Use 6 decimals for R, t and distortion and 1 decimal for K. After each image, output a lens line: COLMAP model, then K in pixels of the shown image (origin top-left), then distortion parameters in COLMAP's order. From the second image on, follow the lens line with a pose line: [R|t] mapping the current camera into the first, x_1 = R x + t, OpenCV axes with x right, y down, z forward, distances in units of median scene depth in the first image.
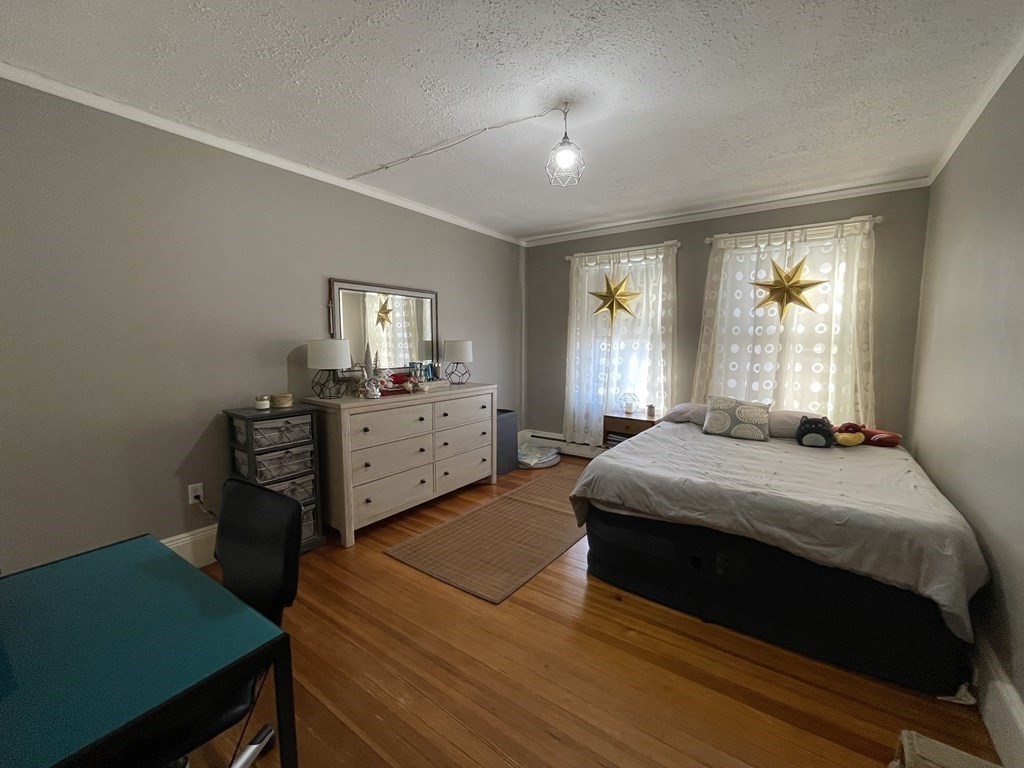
lens RADIAL K [[416.3, 0, 508.2], [0, 416.3, 388.4], [0, 0, 1]] dist [-0.002718, 0.000199]
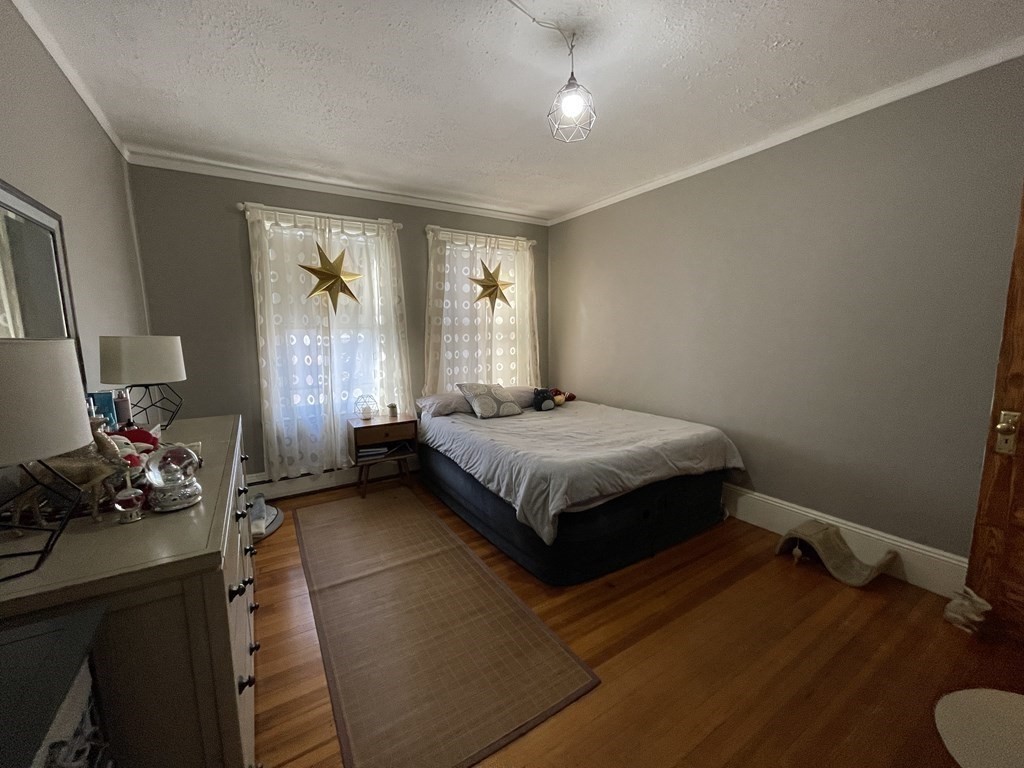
lens RADIAL K [[416.3, 0, 508.2], [0, 416.3, 388.4], [0, 0, 1]] dist [-0.002718, 0.000199]
pose [[0.379546, -0.136927, 0.914984, -0.433906], [0.116051, 0.988222, 0.099747, -0.062916], [-0.917866, 0.068326, 0.390966, 0.500640]]
